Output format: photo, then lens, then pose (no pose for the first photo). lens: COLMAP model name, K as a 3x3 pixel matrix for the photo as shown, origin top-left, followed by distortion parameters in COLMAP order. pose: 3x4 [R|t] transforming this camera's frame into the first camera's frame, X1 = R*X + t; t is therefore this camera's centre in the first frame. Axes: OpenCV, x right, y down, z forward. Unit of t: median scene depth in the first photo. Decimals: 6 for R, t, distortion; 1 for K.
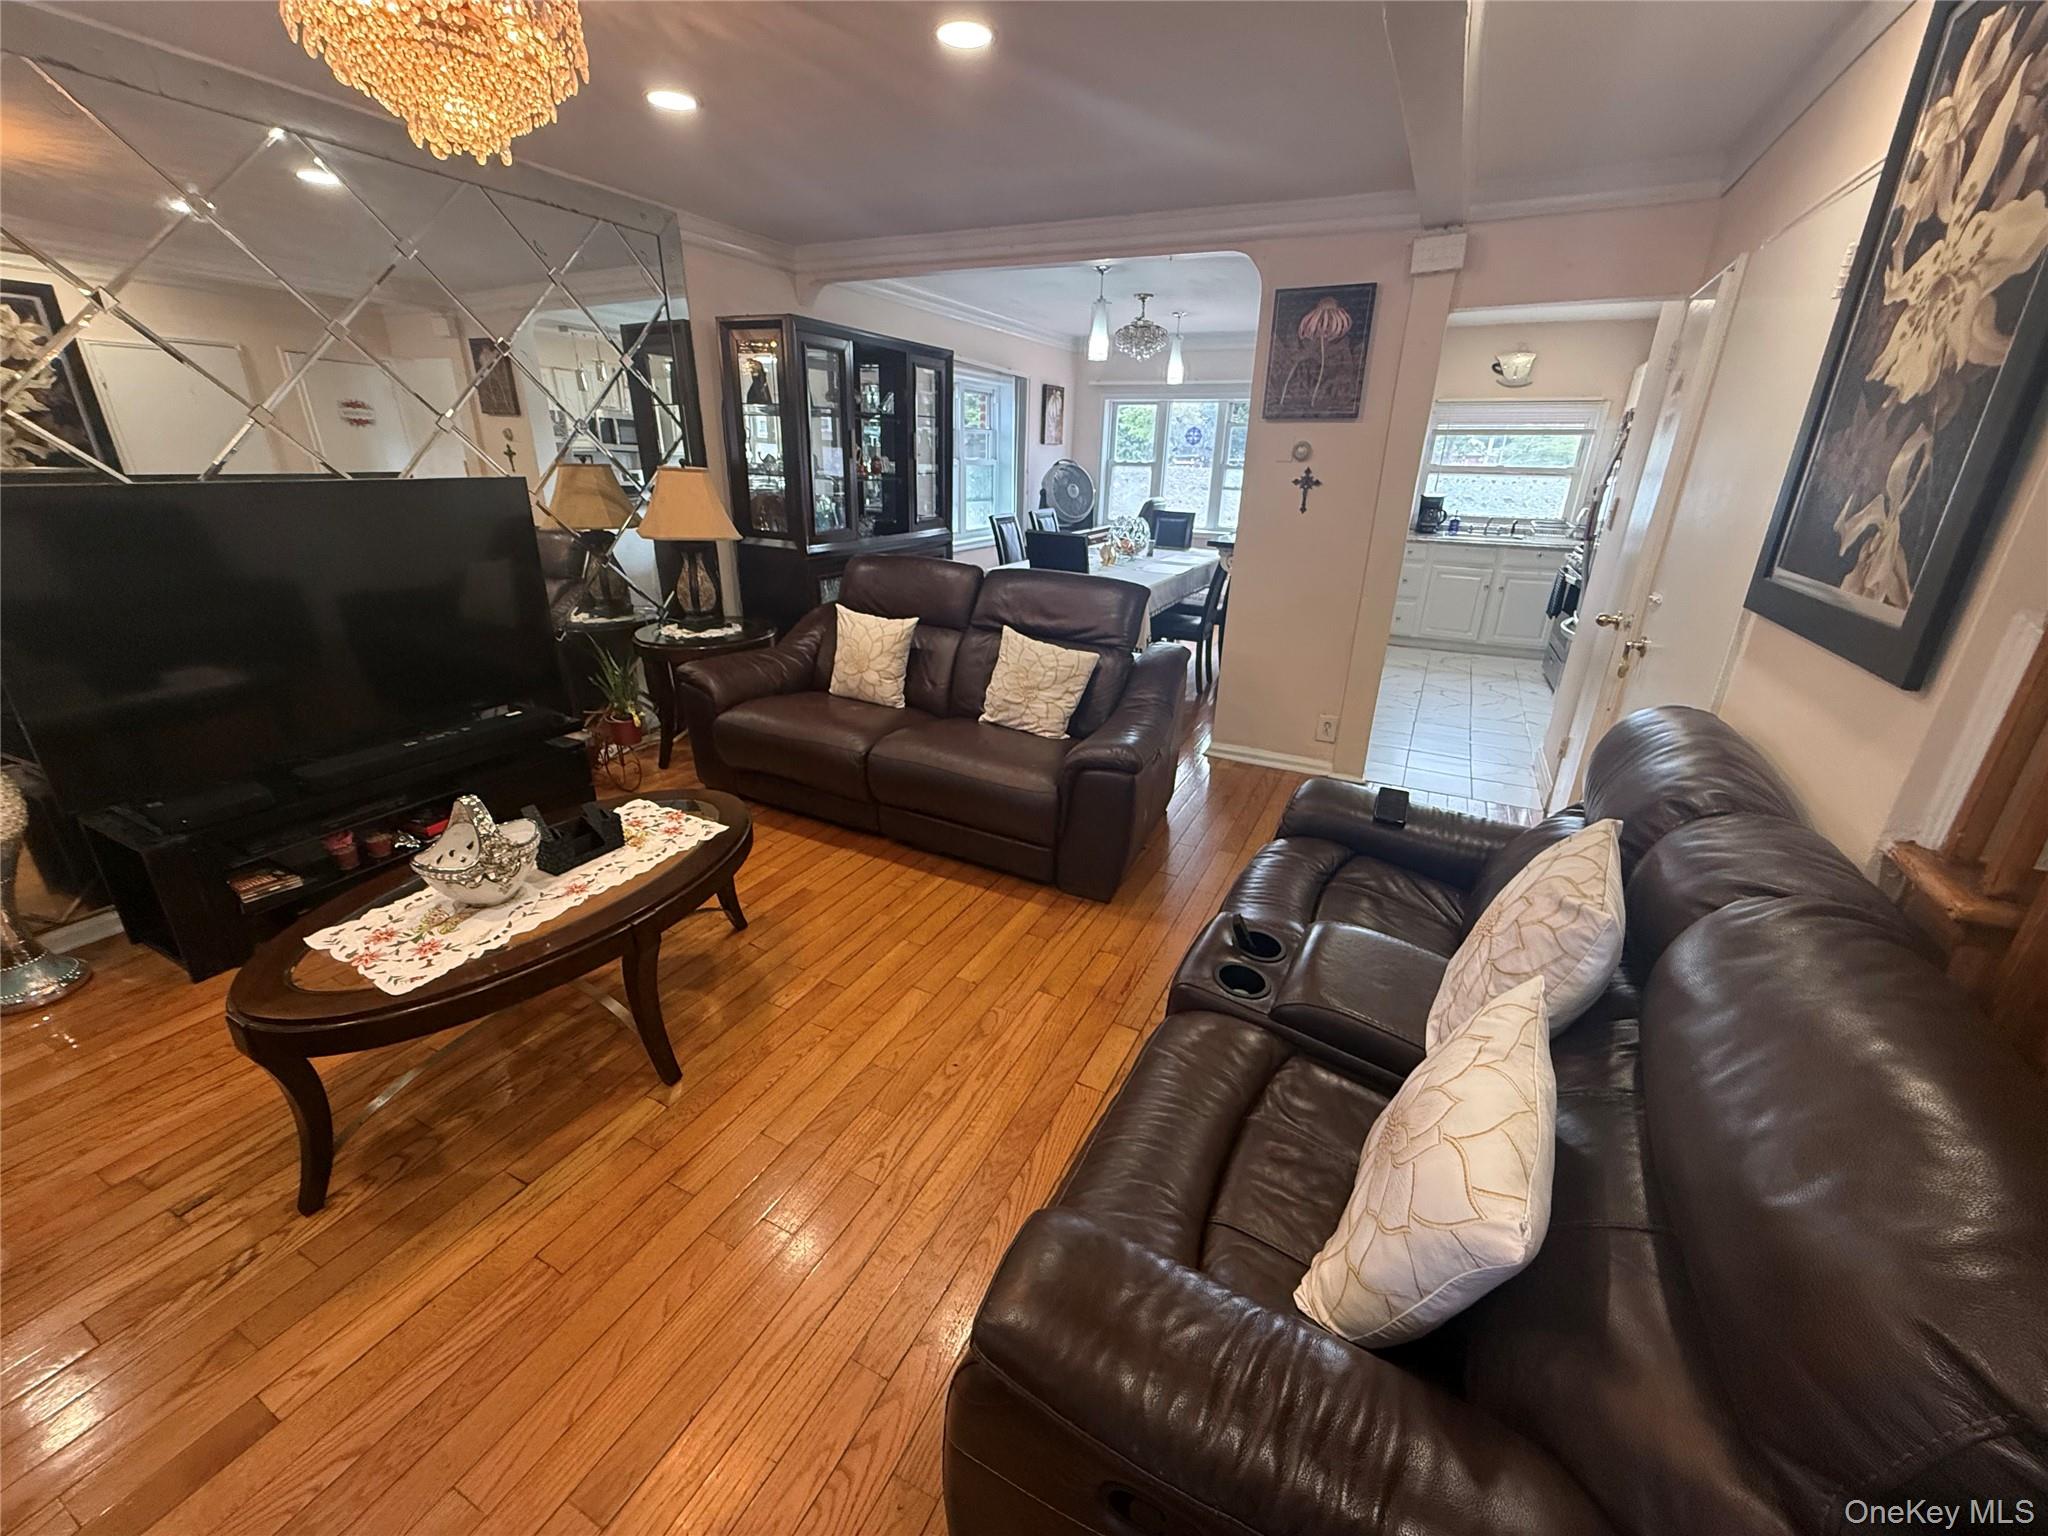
lens RADIAL K [[817.5, 0, 1021.7], [0, 817.5, 761.4], [0, 0, 1]] dist [0.014686, -0.000081]
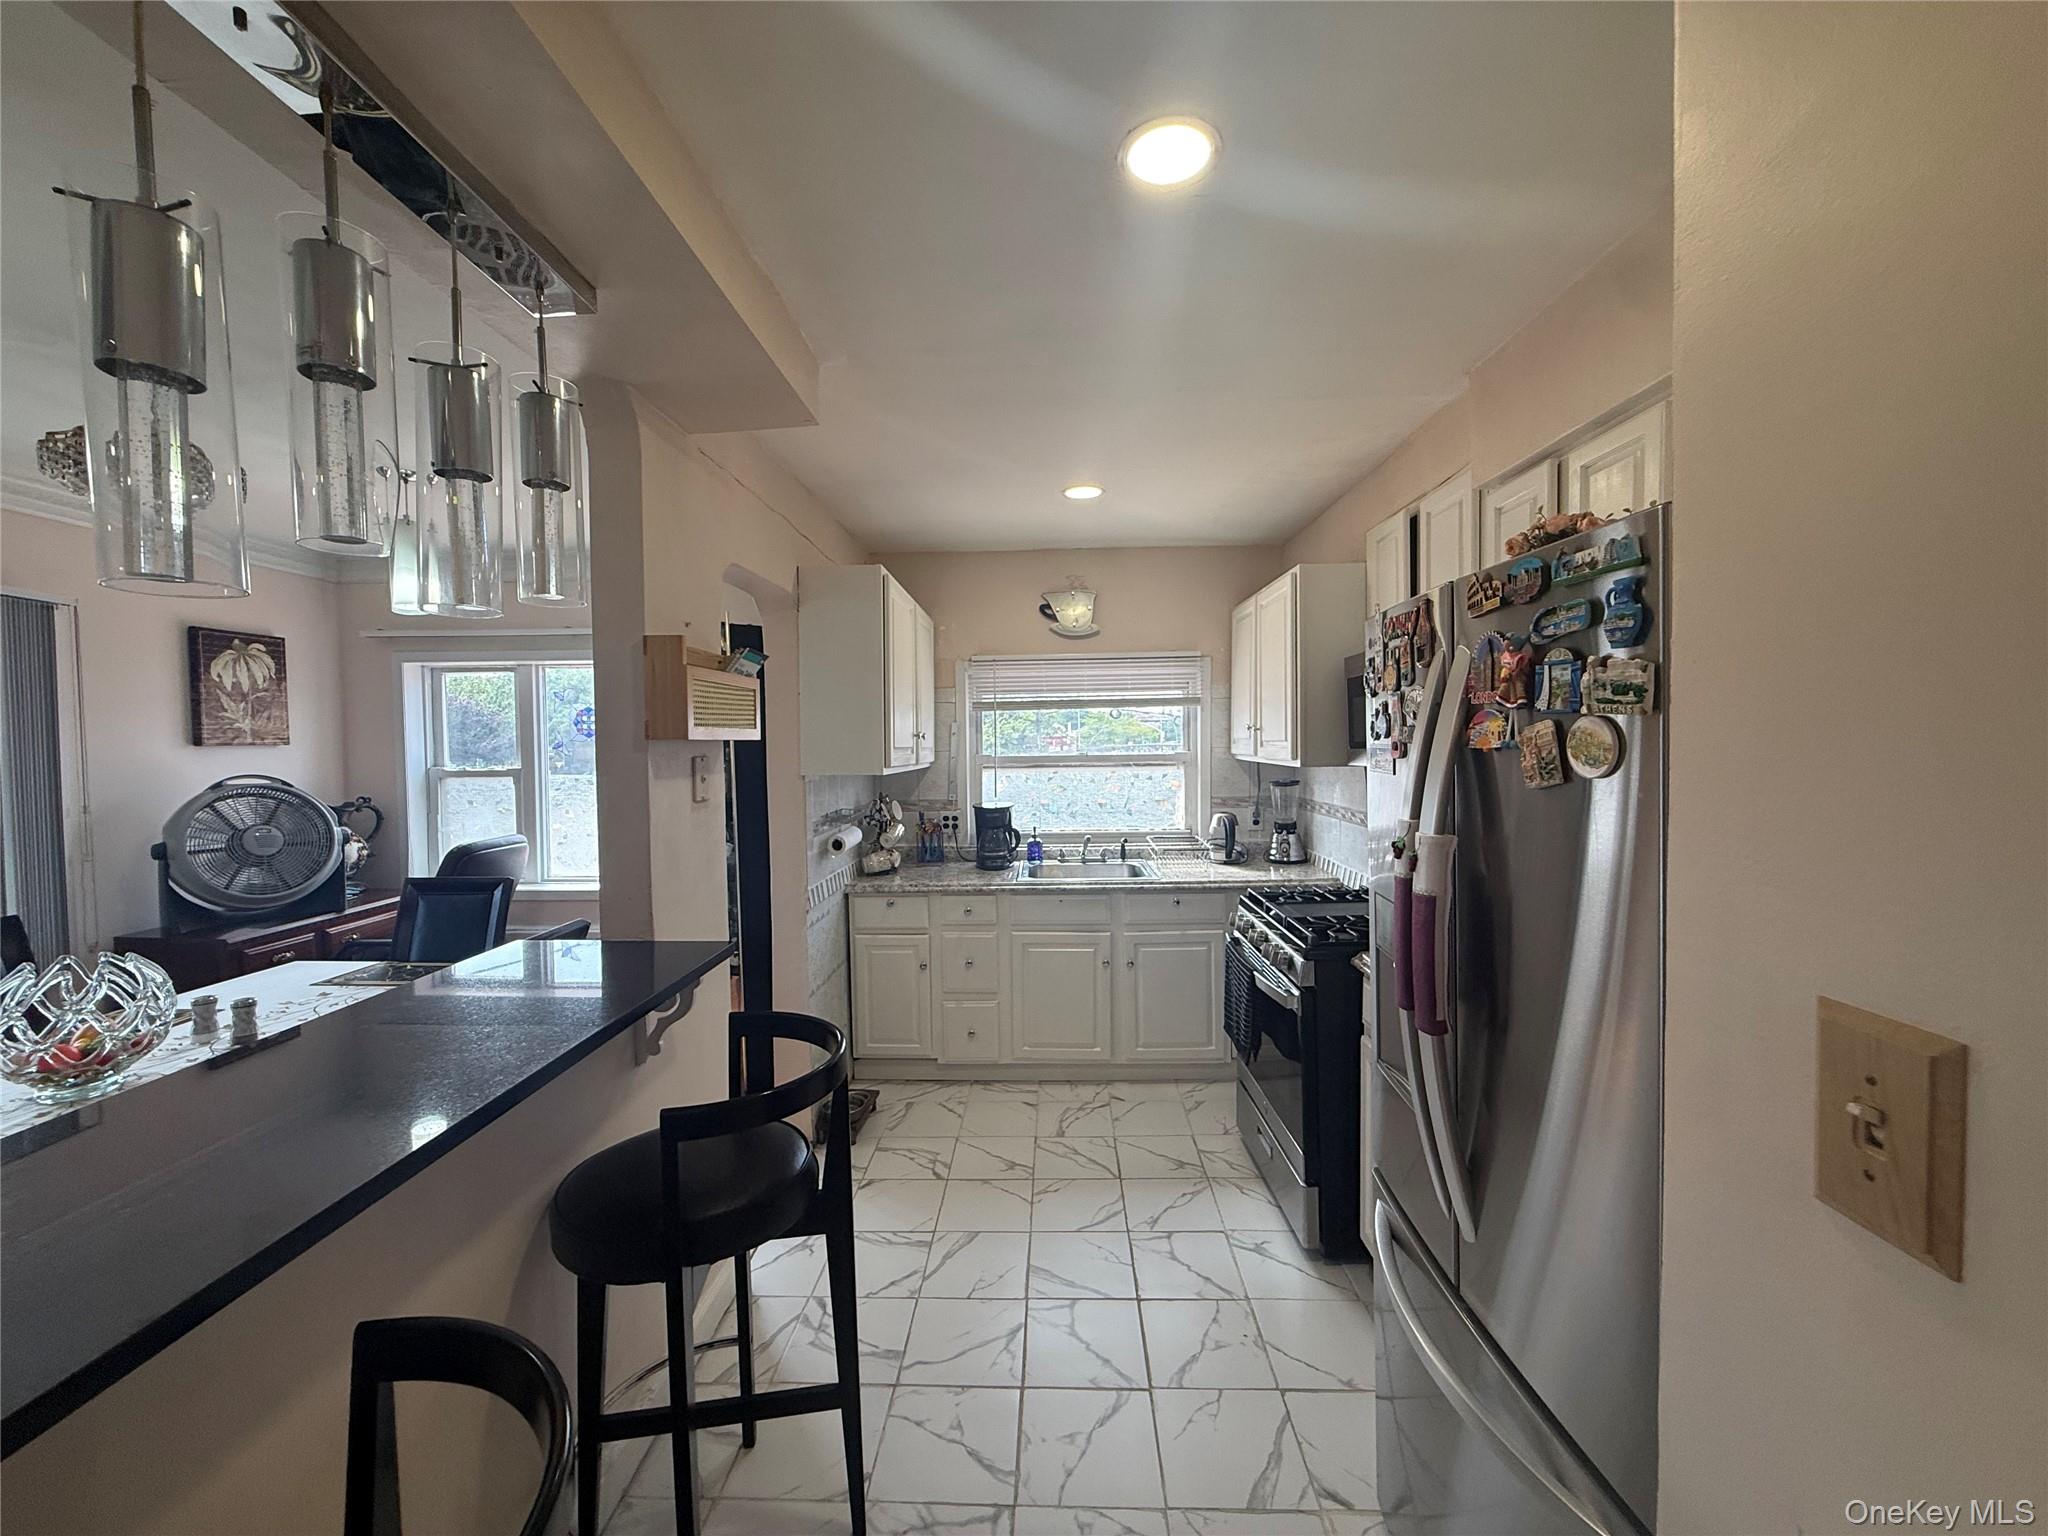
lens RADIAL K [[817.5, 0, 1026.0], [0, 817.5, 763.4], [0, 0, 1]] dist [0.014686, -0.000081]
pose [[0.908118, -0.044850, 0.416305, 0.286375], [0.181836, 0.937842, -0.295615, -0.177977], [-0.377170, 0.344153, 0.859827, 0.489259]]
